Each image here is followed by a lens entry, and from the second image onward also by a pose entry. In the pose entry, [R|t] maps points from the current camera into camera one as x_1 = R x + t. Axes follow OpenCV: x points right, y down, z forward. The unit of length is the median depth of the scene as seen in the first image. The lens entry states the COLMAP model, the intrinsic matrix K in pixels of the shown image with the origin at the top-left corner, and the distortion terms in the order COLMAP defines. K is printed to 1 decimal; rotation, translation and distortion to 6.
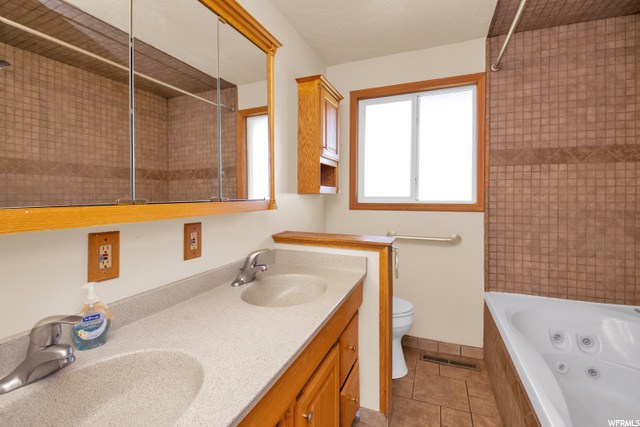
lens RADIAL K [[292.6, 0, 316.2], [0, 292.6, 222.2], [0, 0, 1]] dist [0.002235, -0.013682]
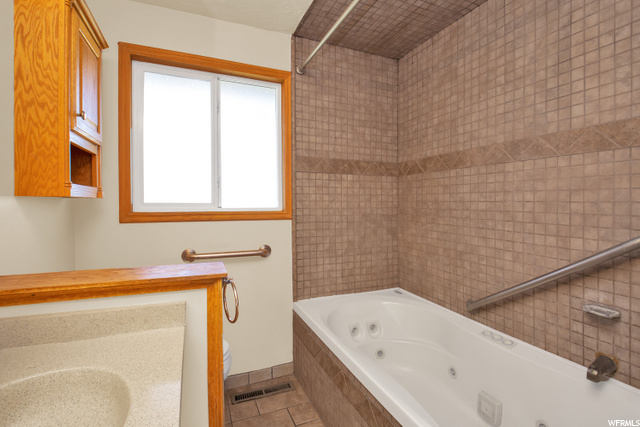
lens RADIAL K [[292.6, 0, 316.2], [0, 292.6, 222.2], [0, 0, 1]] dist [0.002235, -0.013682]
pose [[0.701157, -0.039395, 0.711918, -0.059411], [0.062336, 0.998036, -0.006167, -0.016091], [-0.710277, 0.048702, 0.702236, 0.290801]]
